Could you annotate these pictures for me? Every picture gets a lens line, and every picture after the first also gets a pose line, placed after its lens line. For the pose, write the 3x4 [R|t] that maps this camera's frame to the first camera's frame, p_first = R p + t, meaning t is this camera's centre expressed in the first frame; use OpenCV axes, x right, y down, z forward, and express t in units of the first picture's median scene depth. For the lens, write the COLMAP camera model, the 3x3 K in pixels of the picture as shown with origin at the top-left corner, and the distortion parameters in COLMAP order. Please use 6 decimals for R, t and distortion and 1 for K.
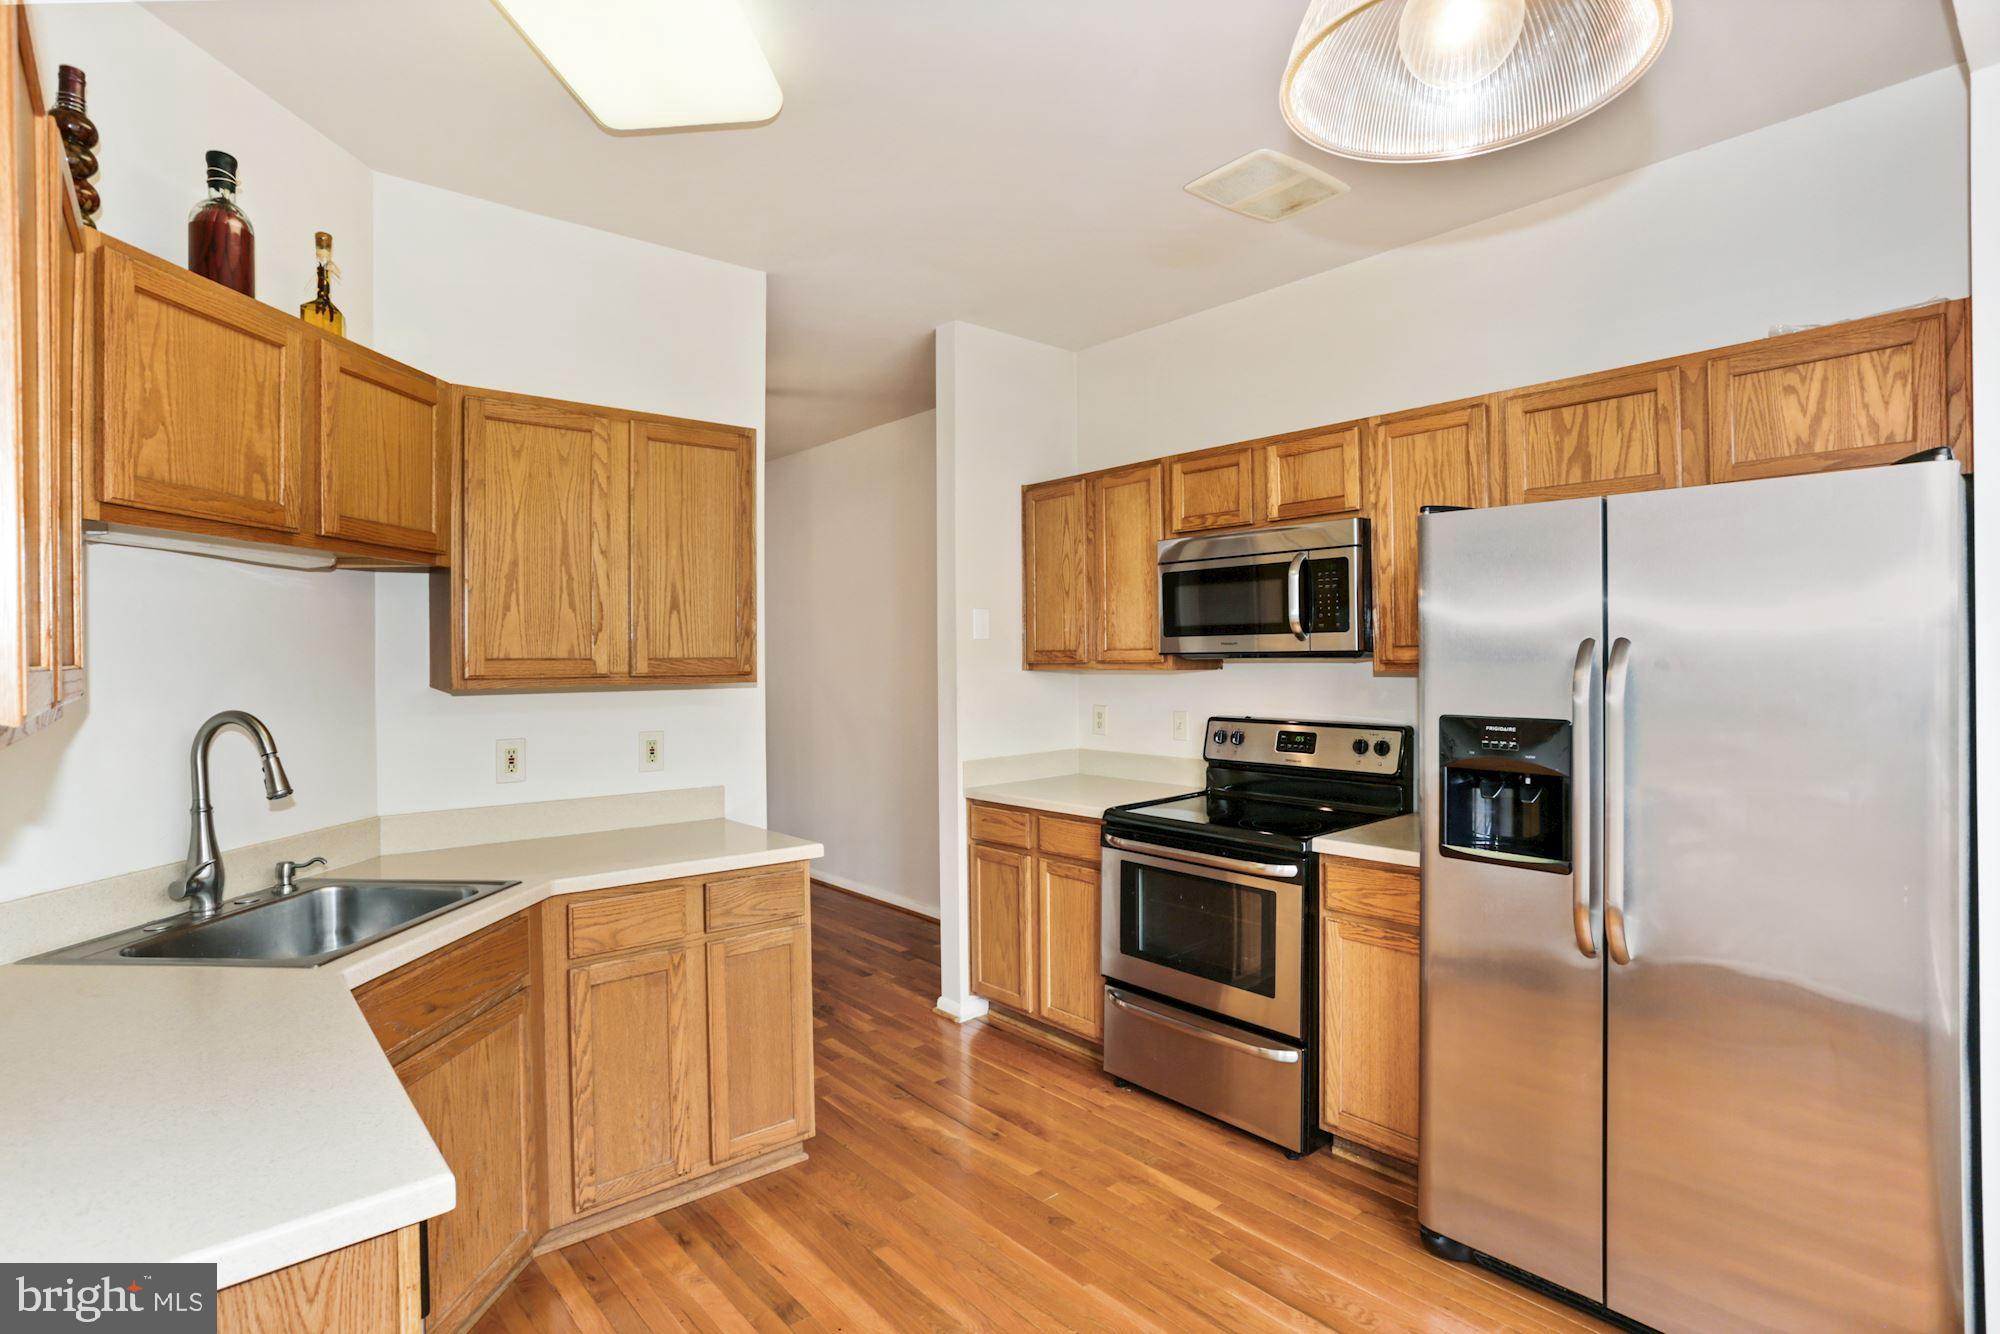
lens RADIAL K [[979.1, 0, 982.6], [0, 979.1, 661.7], [0, 0, 1]] dist [-0.001671, 0.004406]
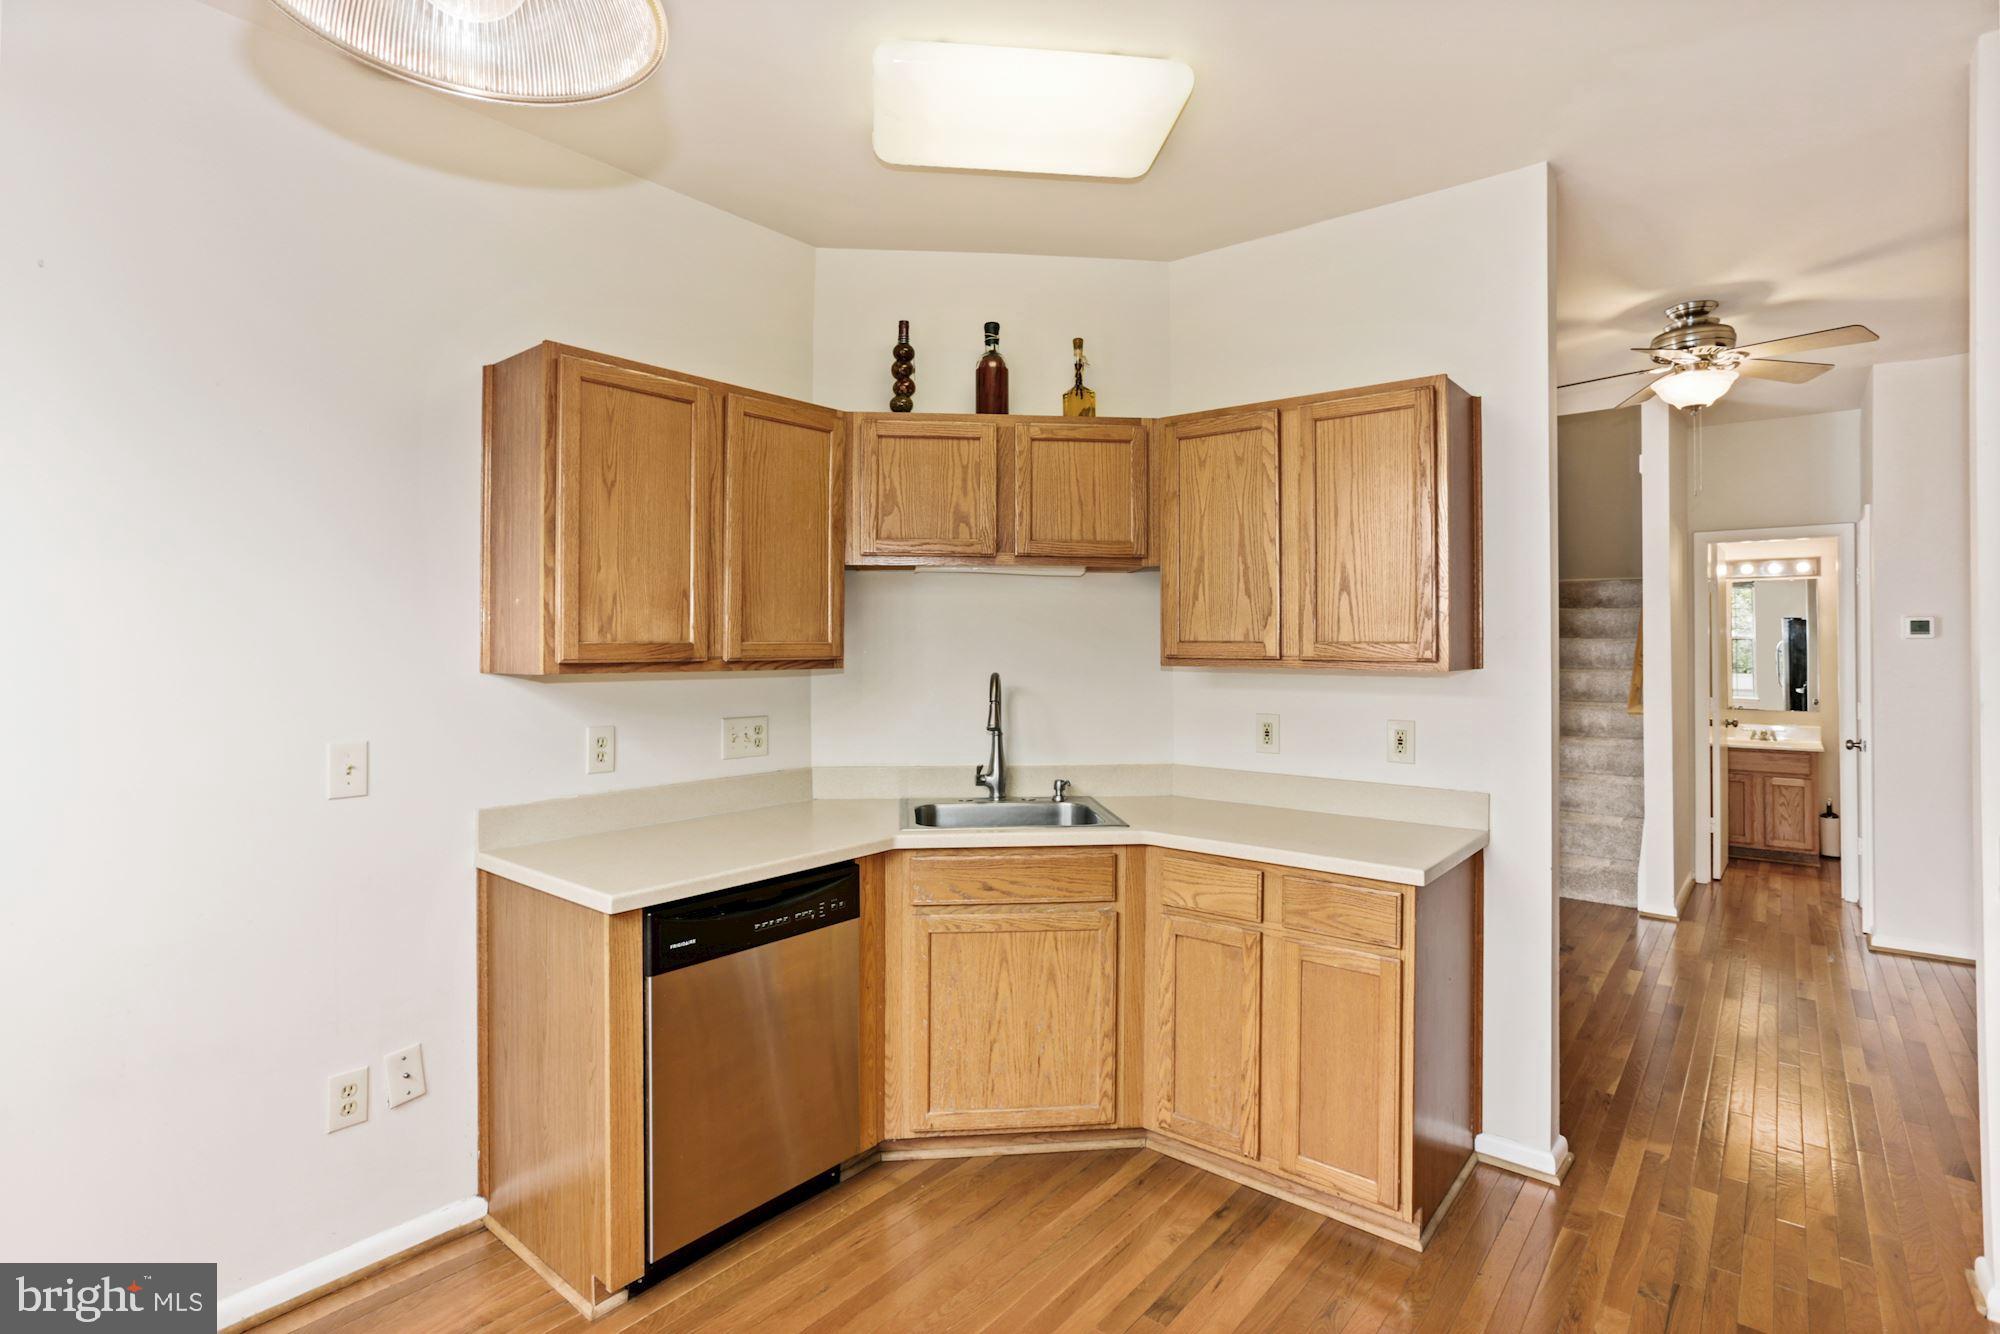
lens RADIAL K [[964.7, 0, 974.9], [0, 964.7, 630.8], [0, 0, 1]] dist [-0.034904, 0.016266]
pose [[0.200630, -0.001169, -0.979666, 0.607850], [-0.011383, 0.999929, -0.003525, -0.008626], [0.979601, 0.011859, 0.200602, 0.535806]]
